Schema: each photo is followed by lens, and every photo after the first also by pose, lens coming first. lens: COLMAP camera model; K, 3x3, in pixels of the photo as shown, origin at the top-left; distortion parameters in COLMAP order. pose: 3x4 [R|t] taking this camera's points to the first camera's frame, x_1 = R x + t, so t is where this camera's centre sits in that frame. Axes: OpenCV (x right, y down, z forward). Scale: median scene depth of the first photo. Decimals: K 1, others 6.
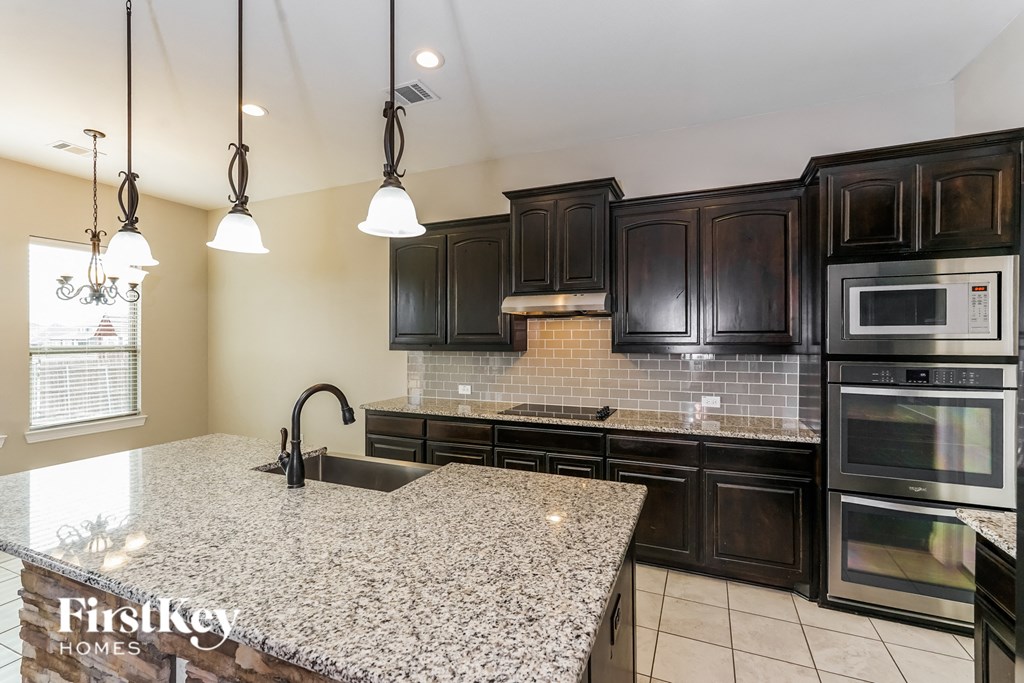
lens RADIAL K [[445.4, 0, 512.0], [0, 445.4, 341.5], [0, 0, 1]] dist [0.000404, 0.000343]
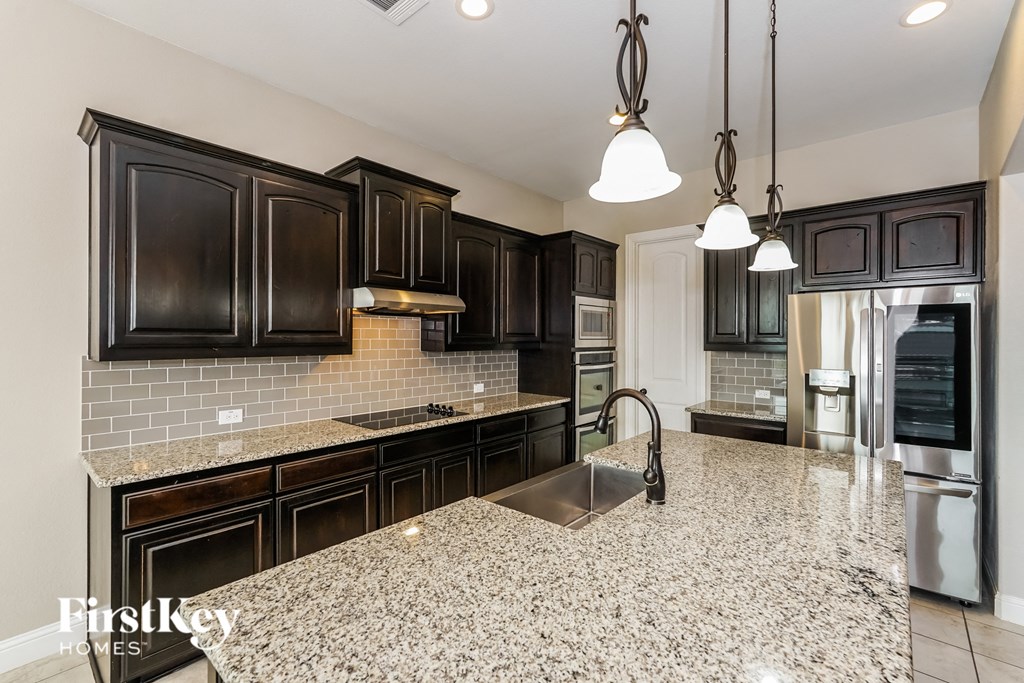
lens RADIAL K [[445.4, 0, 512.0], [0, 445.4, 341.5], [0, 0, 1]] dist [0.000404, 0.000343]
pose [[0.296802, -0.001205, 0.954938, -1.396373], [0.001923, 0.999998, 0.000665, 0.000034], [-0.954937, 0.001639, 0.296804, 0.984313]]
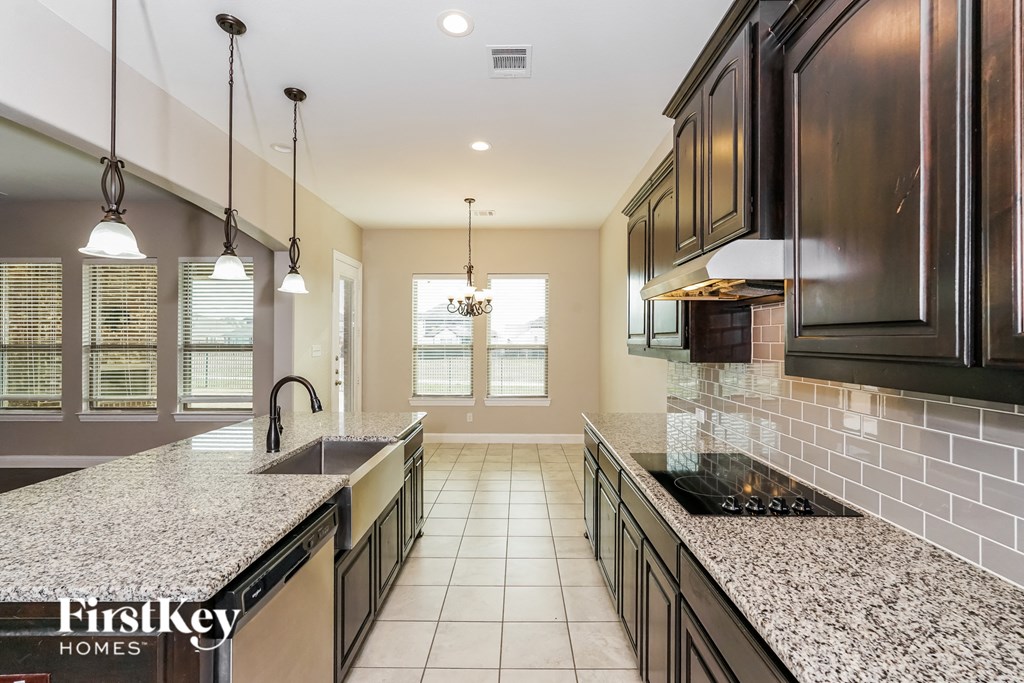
lens RADIAL K [[445.4, 0, 512.0], [0, 445.4, 341.5], [0, 0, 1]] dist [0.000404, 0.000343]
pose [[0.389090, 0.006111, -0.921180, 0.946161], [-0.012206, 0.999924, 0.001477, -0.003621], [0.921119, 0.010669, 0.389135, 1.089889]]
